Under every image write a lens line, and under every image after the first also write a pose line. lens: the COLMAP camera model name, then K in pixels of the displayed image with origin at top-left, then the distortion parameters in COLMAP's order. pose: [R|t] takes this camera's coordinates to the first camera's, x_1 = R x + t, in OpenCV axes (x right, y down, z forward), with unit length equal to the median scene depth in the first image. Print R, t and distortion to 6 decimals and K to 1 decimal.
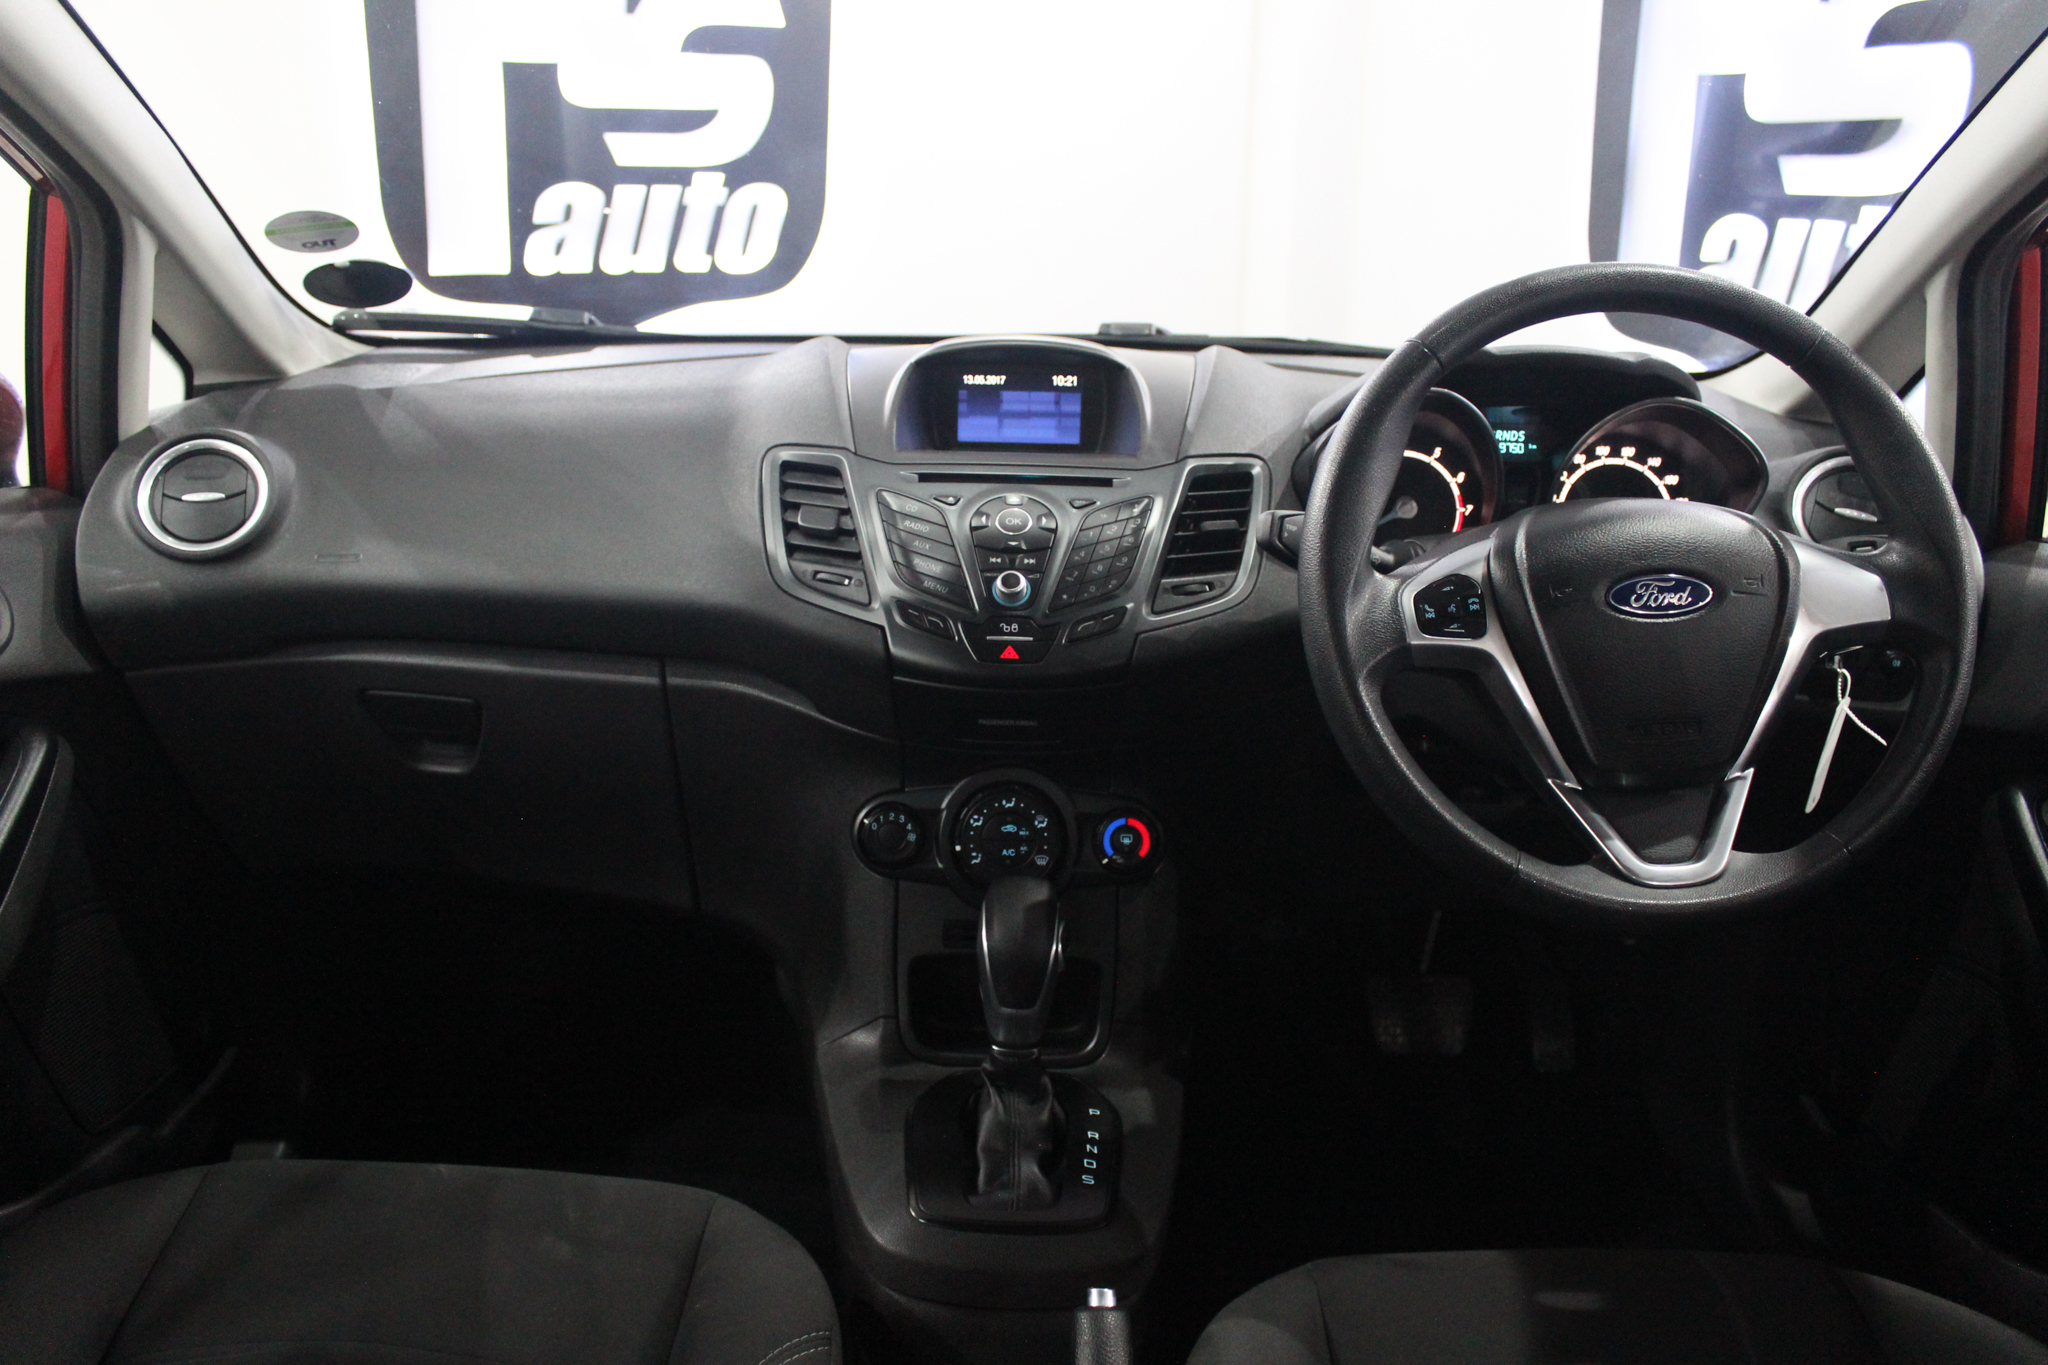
lens RADIAL K [[1679.9, 0, 1024.0], [0, 1679.9, 682.5], [0, 0, 1]] dist [-0.165279, 0.096690]
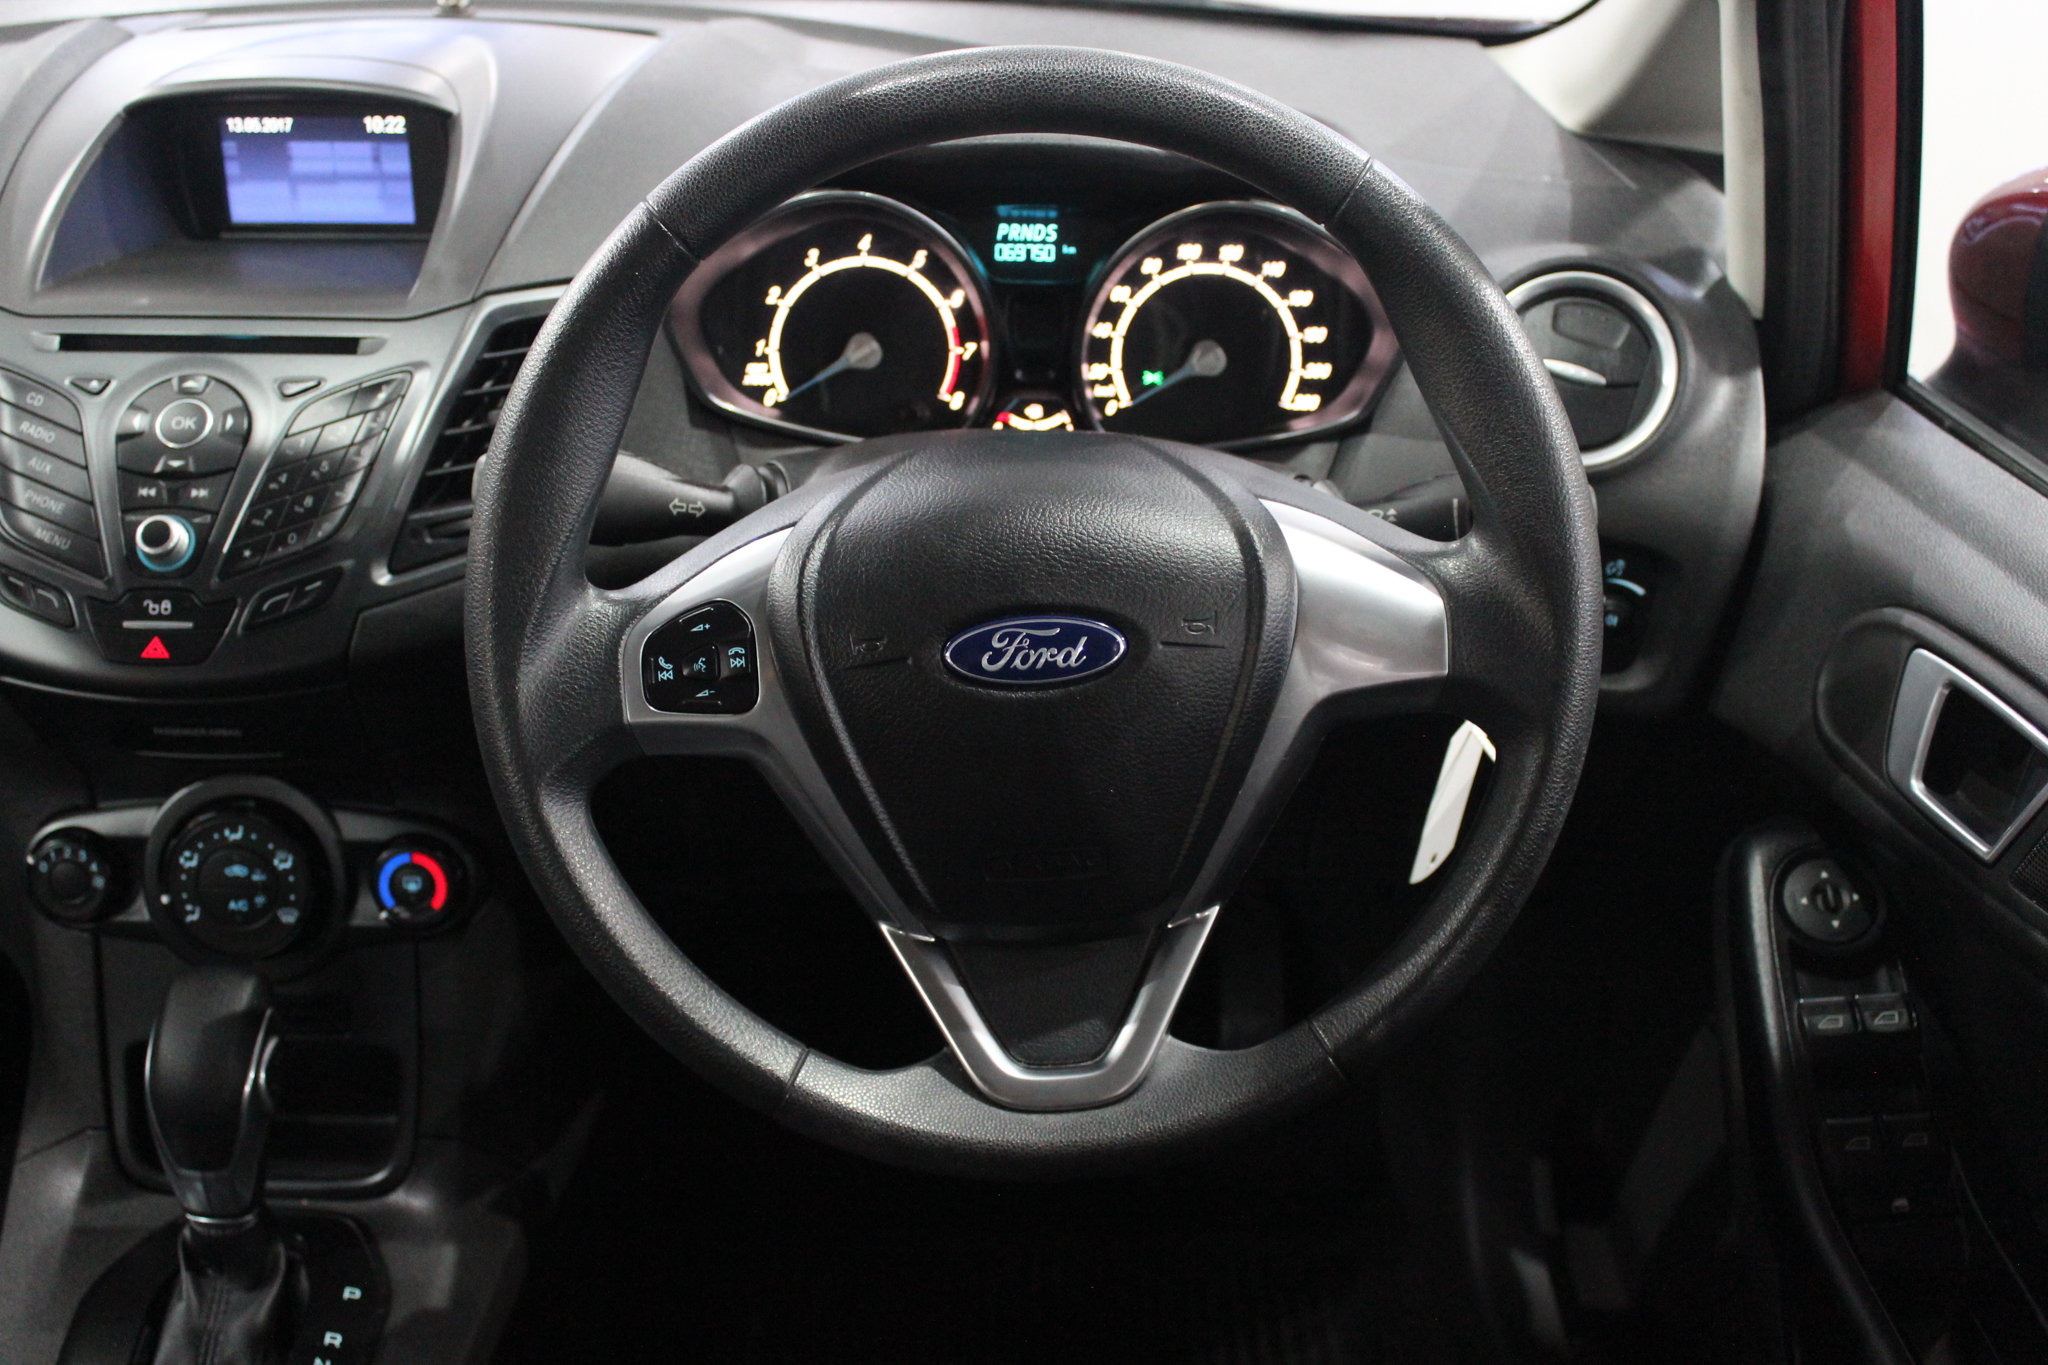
lens RADIAL K [[2174.1, 0, 1024.0], [0, 2174.1, 682.5], [0, 0, 1]] dist [-0.097900, 0.047926]
pose [[0.999884, -0.009418, 0.011958, 0.296131], [0.006630, 0.976643, 0.214766, -0.168587], [-0.013701, -0.214662, 0.976592, 0.173797]]
